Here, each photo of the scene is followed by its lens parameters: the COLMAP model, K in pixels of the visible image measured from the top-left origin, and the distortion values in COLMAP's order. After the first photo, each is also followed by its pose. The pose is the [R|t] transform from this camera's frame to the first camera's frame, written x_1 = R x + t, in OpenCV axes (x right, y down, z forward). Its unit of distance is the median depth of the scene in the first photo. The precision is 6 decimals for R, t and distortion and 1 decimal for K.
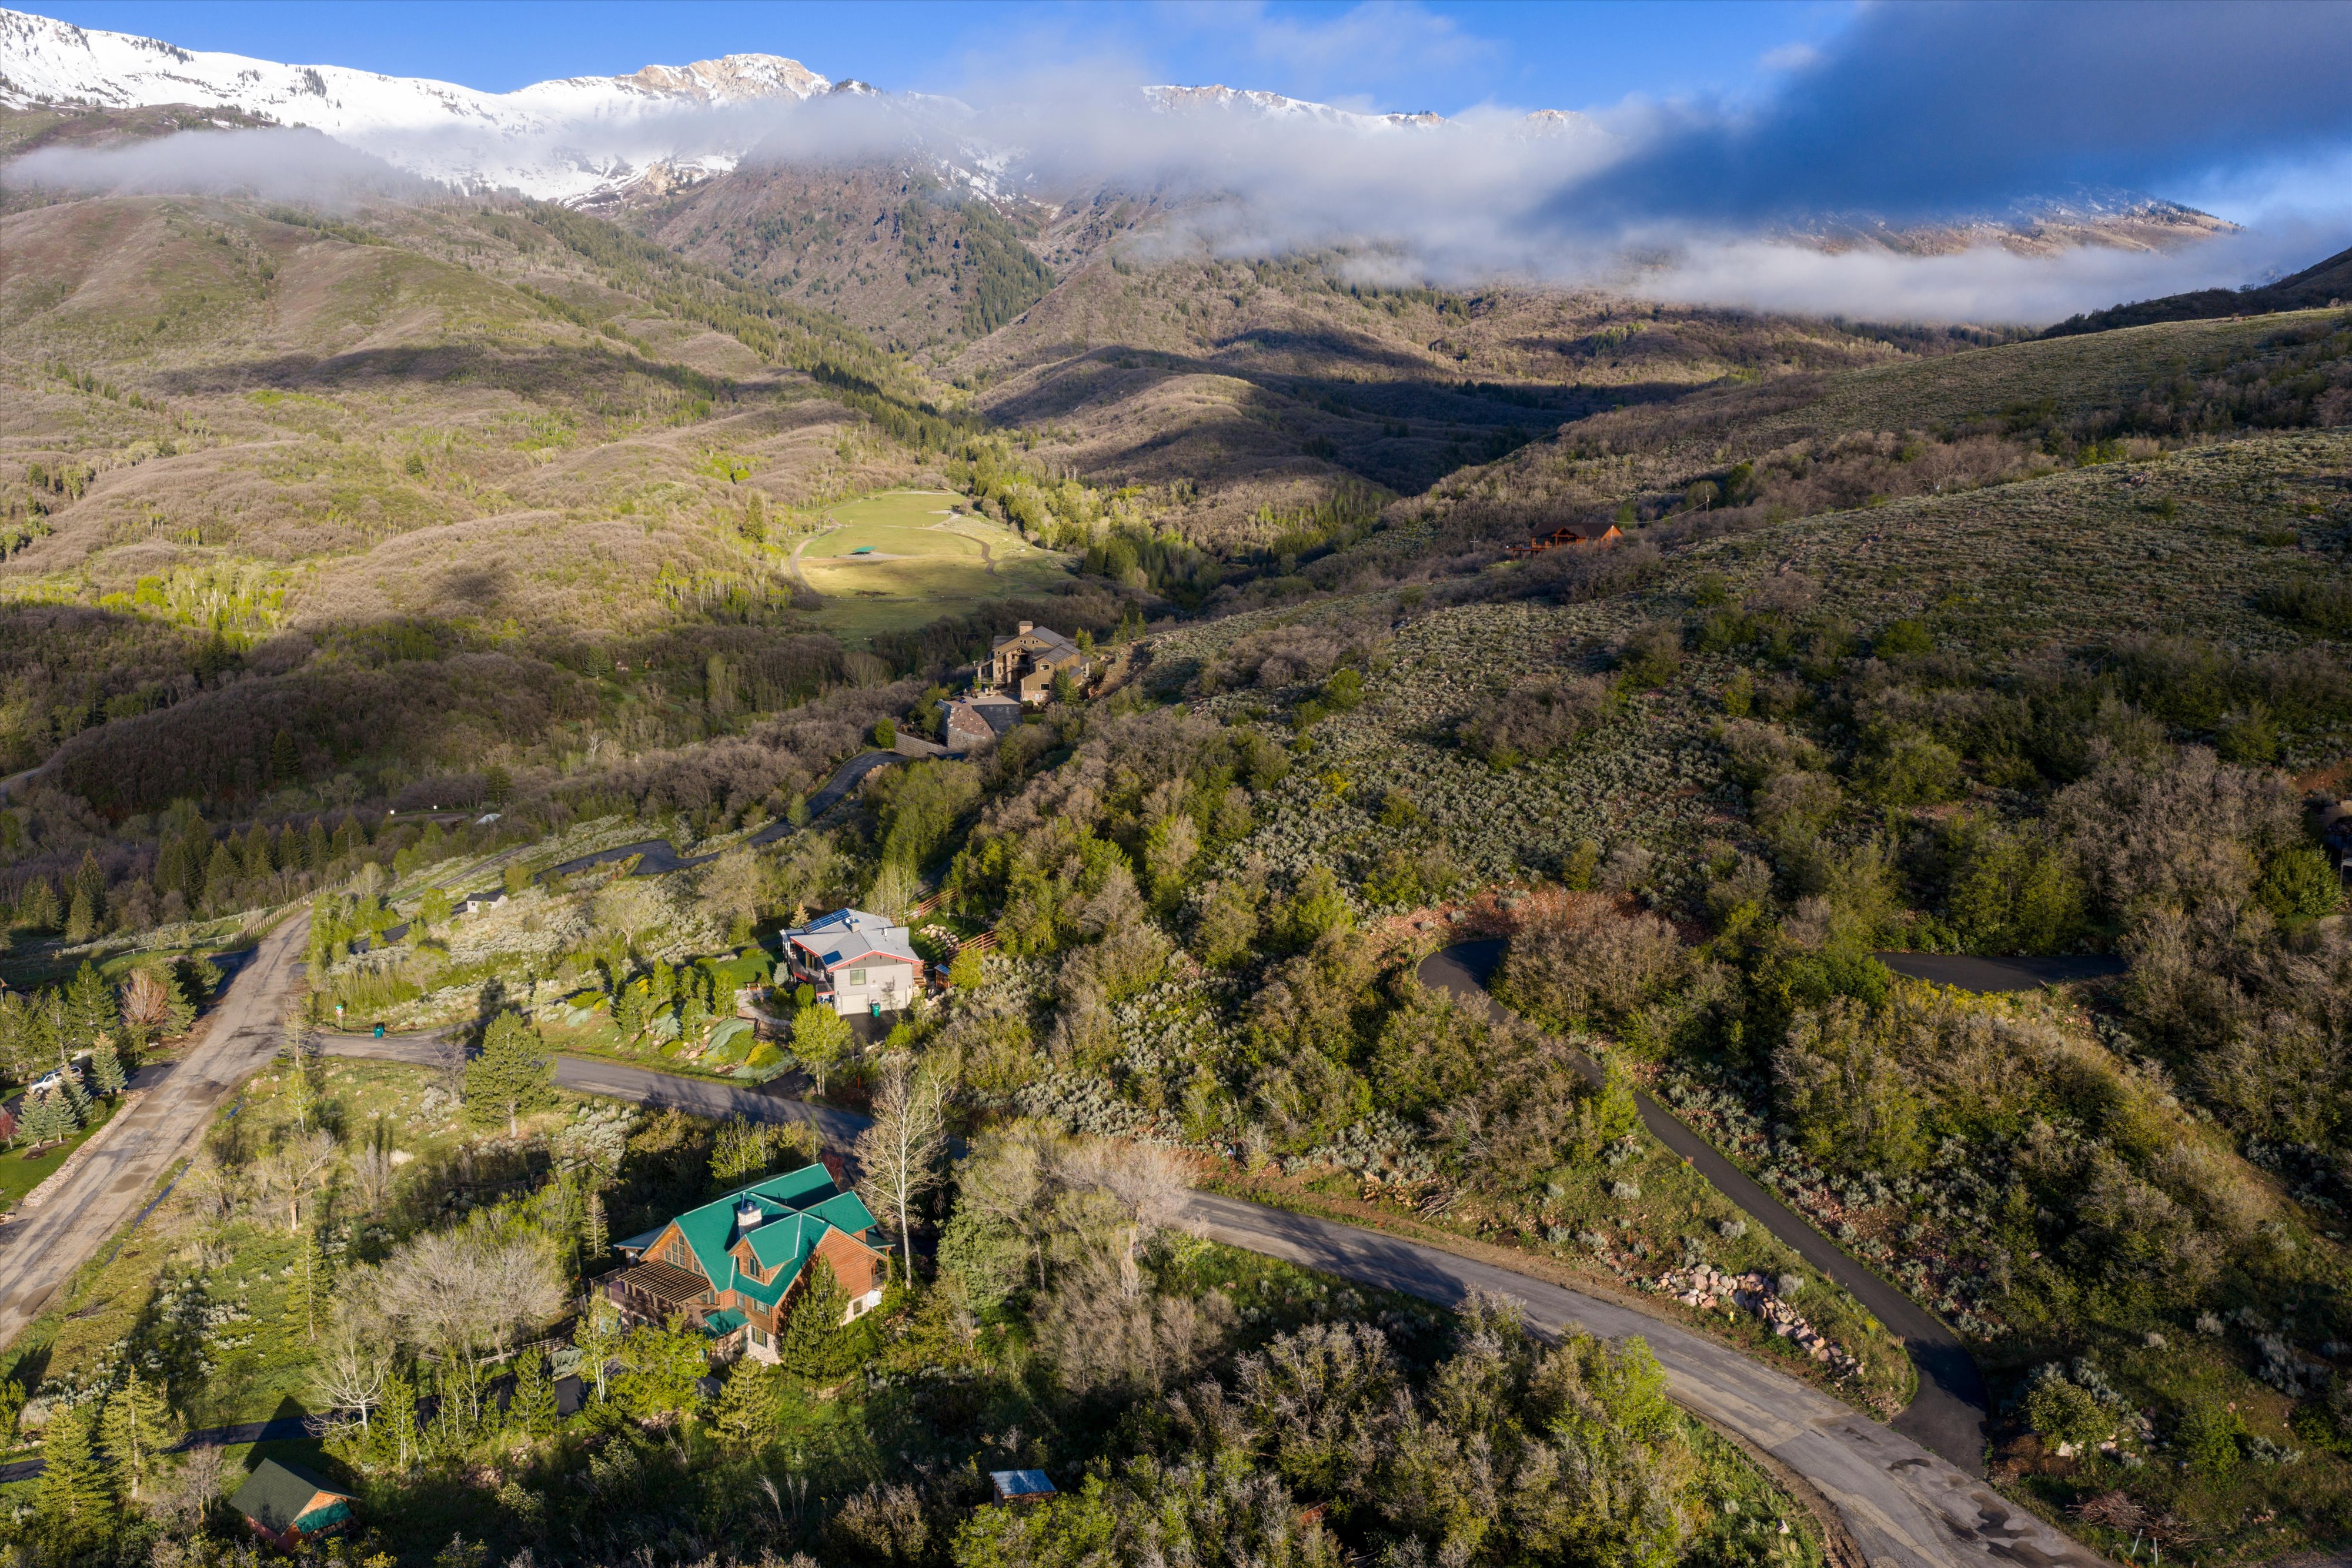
lens RADIAL K [[1933.8, 0, 1172.9], [0, 1933.8, 786.6], [0, 0, 1]] dist [0.009315, -0.015020]
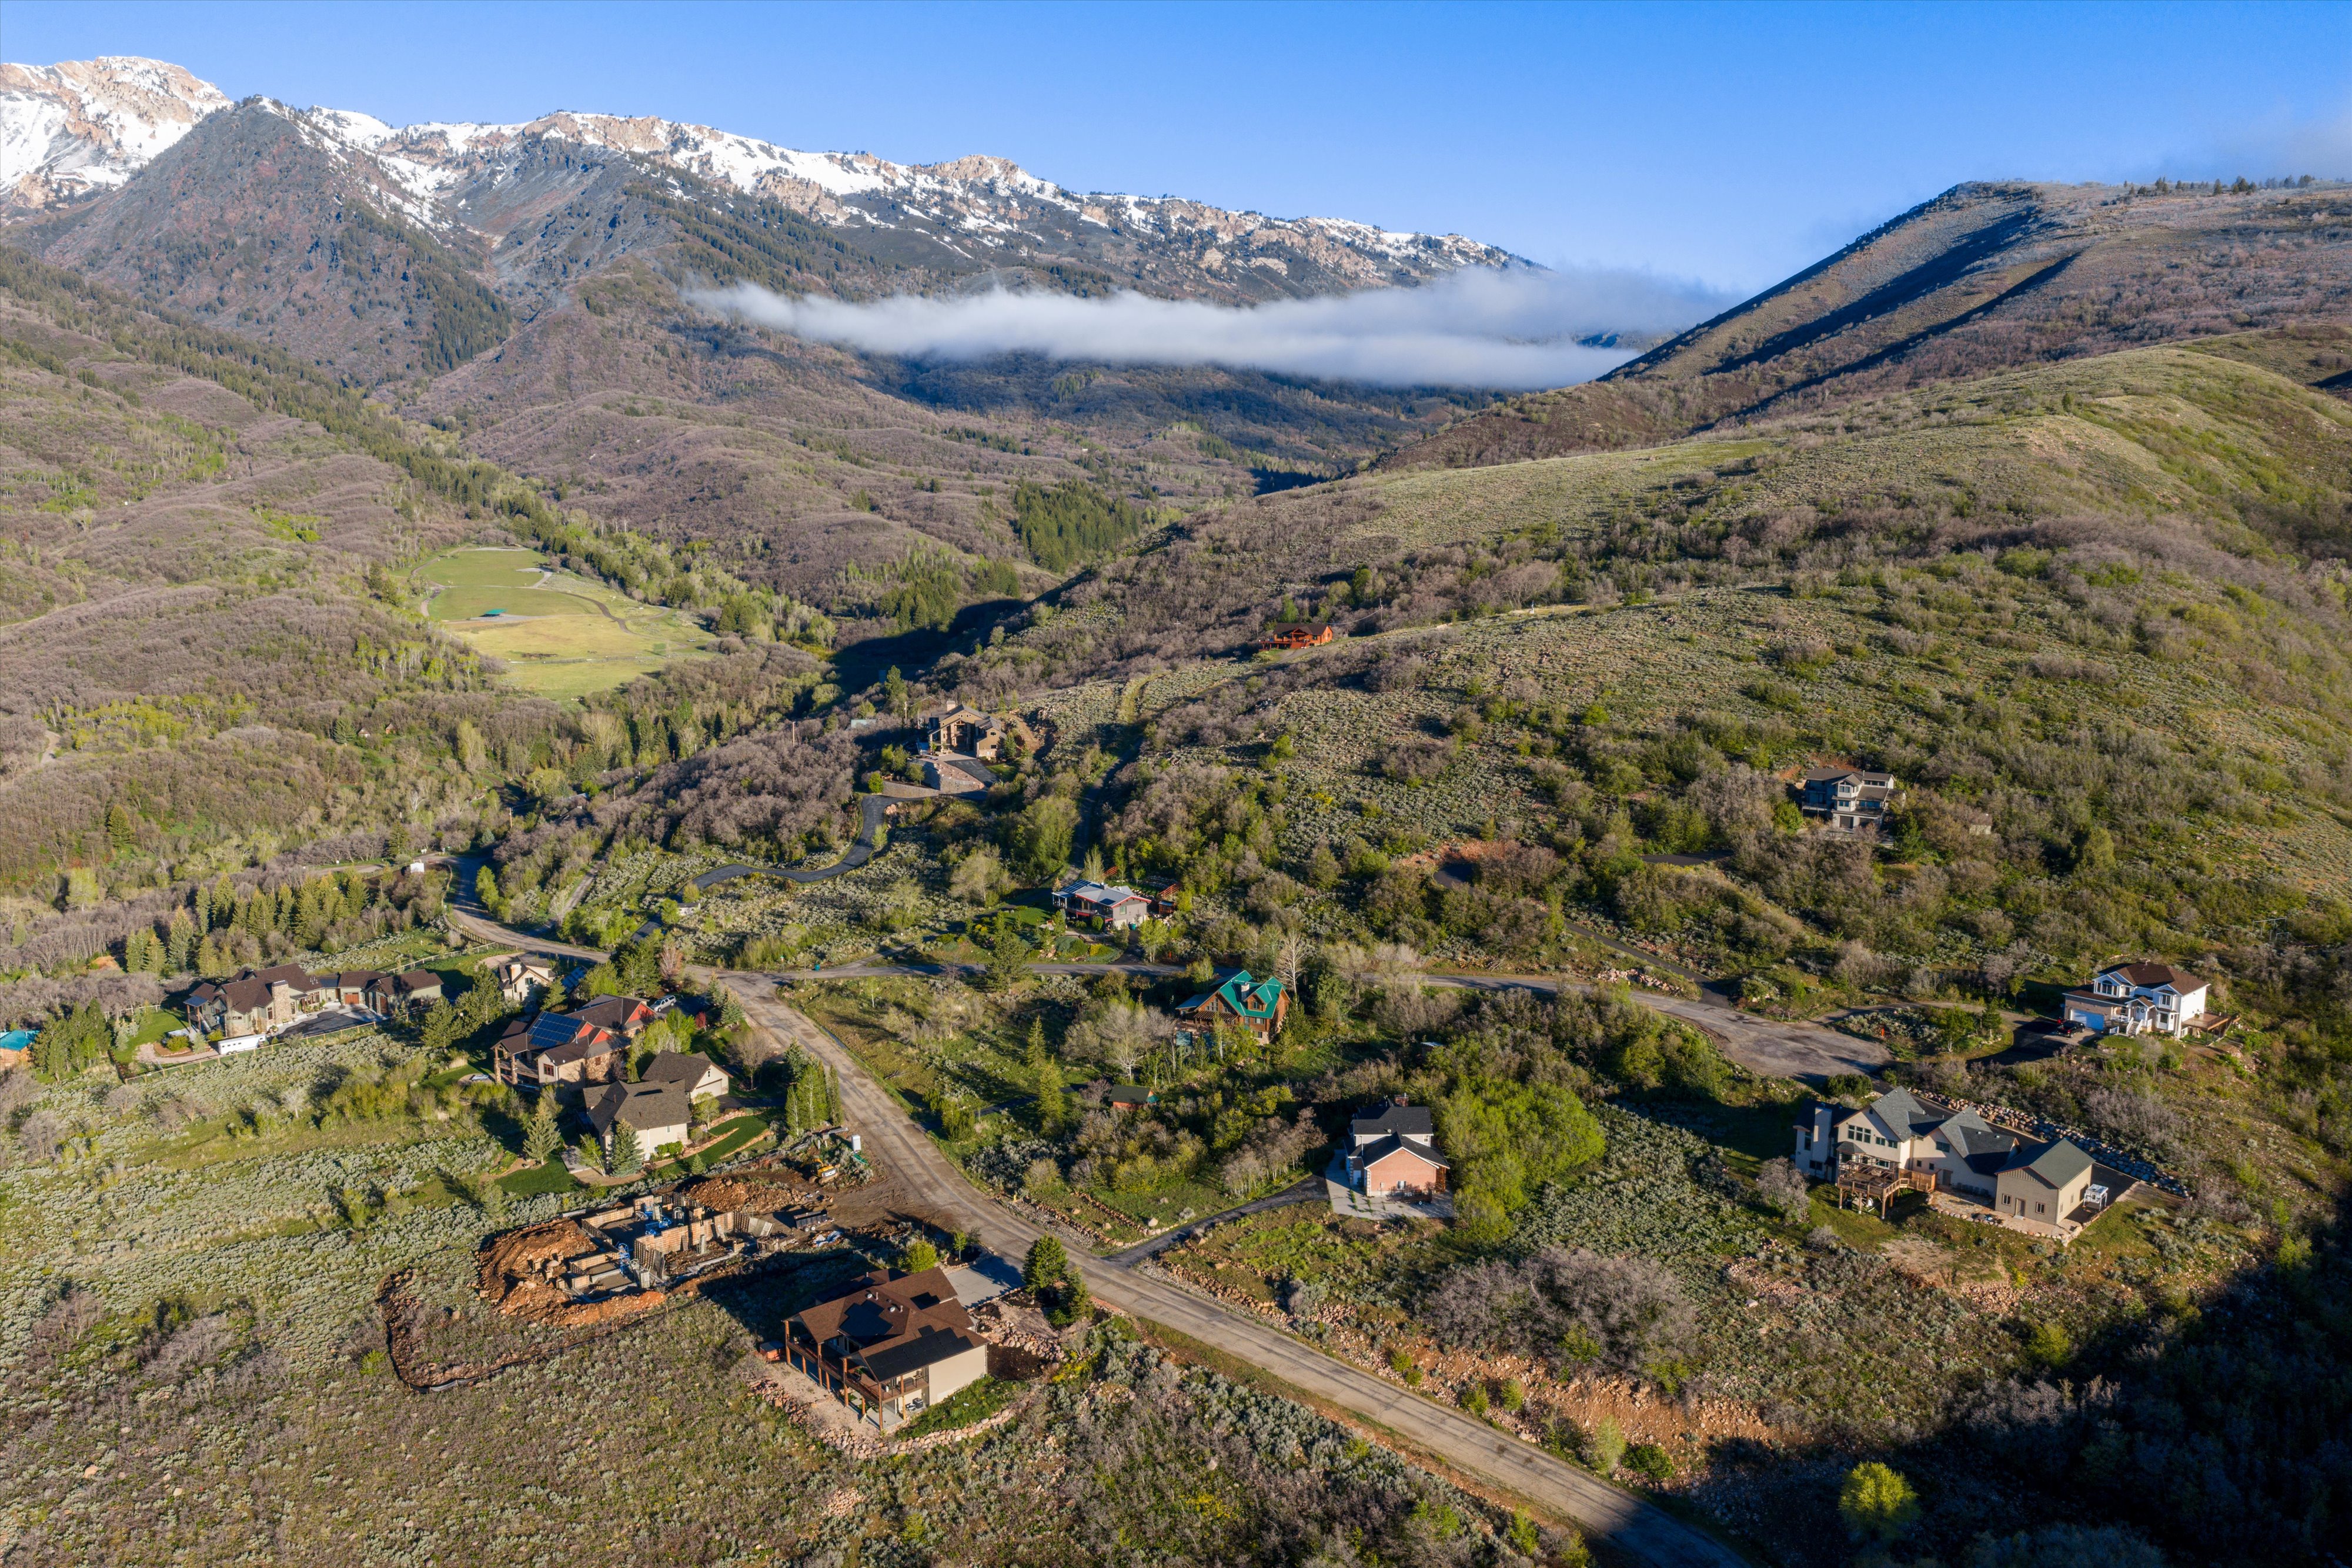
lens RADIAL K [[1933.8, 0, 1172.9], [0, 1933.8, 786.6], [0, 0, 1]] dist [0.009315, -0.015020]
pose [[0.956801, -0.050410, 0.286341, -0.066525], [0.052993, 0.998594, -0.001273, -0.002096], [-0.285874, 0.016392, 0.958127, -0.087171]]
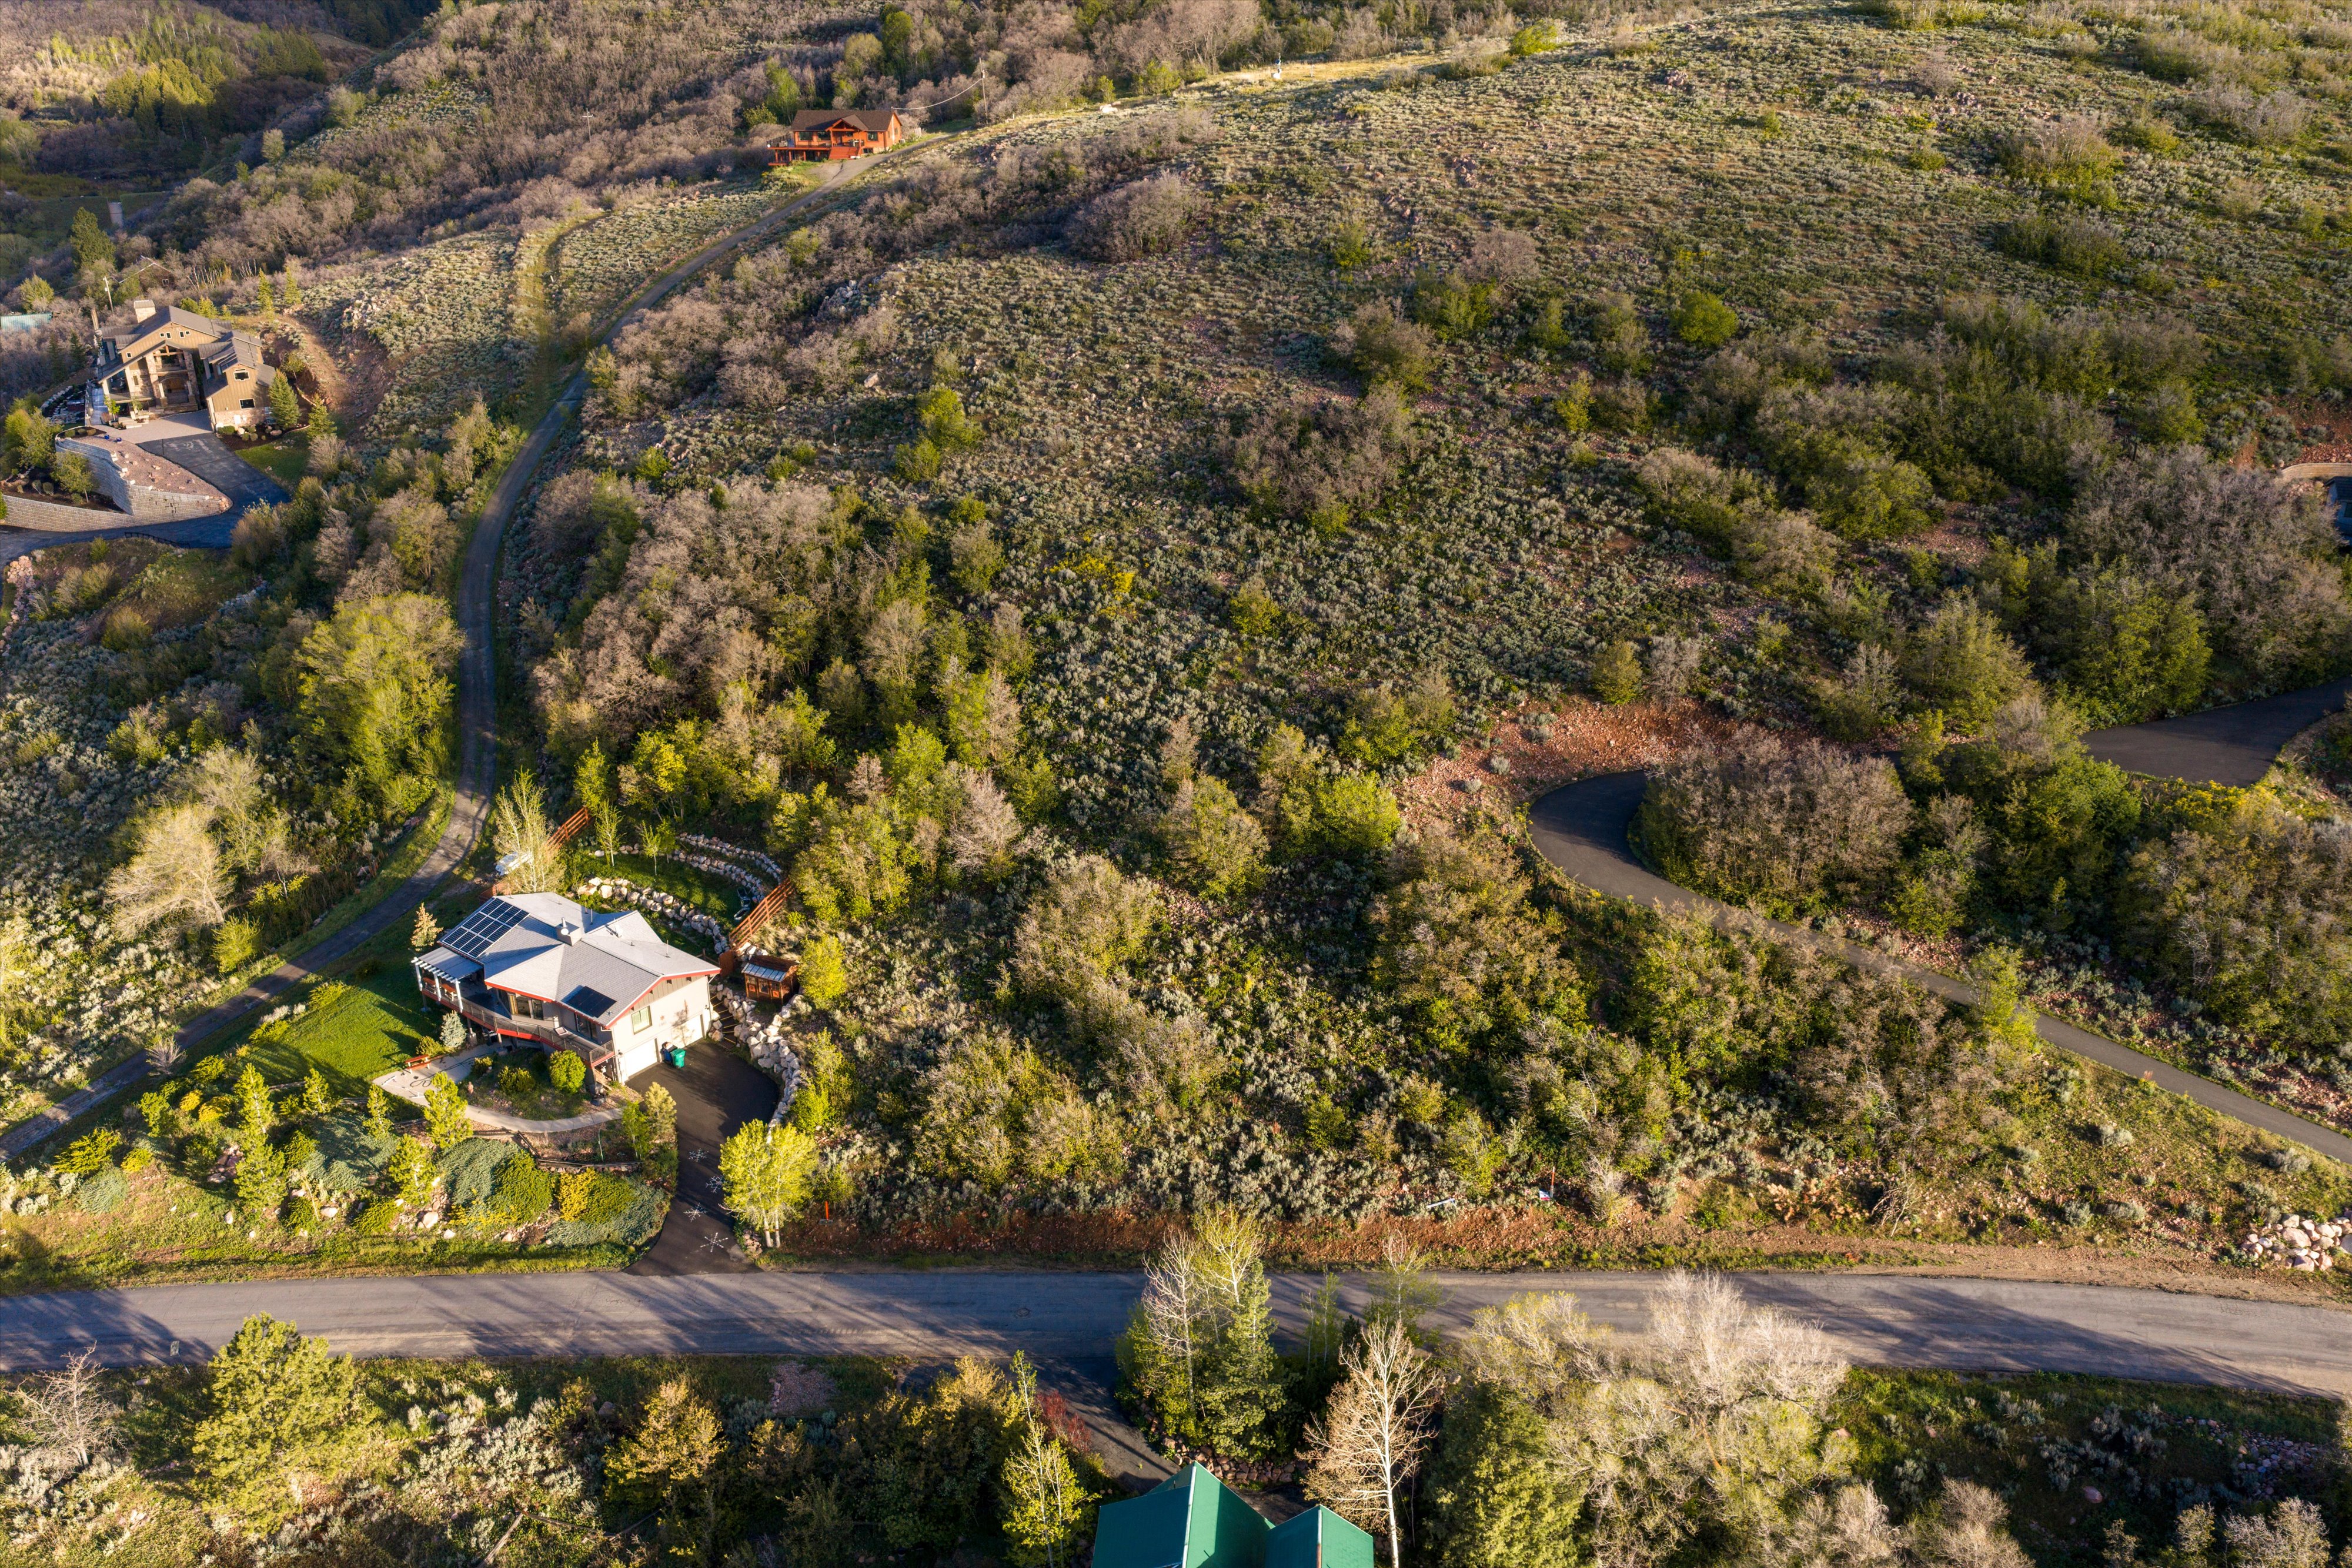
lens RADIAL K [[1953.9, 0, 1176.0], [0, 1953.9, 784.0], [0, 0, 1]] dist [0.002942, -0.006483]
pose [[0.827224, -0.230691, 0.512331, -0.033474], [0.101769, 0.958262, 0.267165, -0.013640], [-0.552580, -0.168865, 0.816174, 0.037559]]
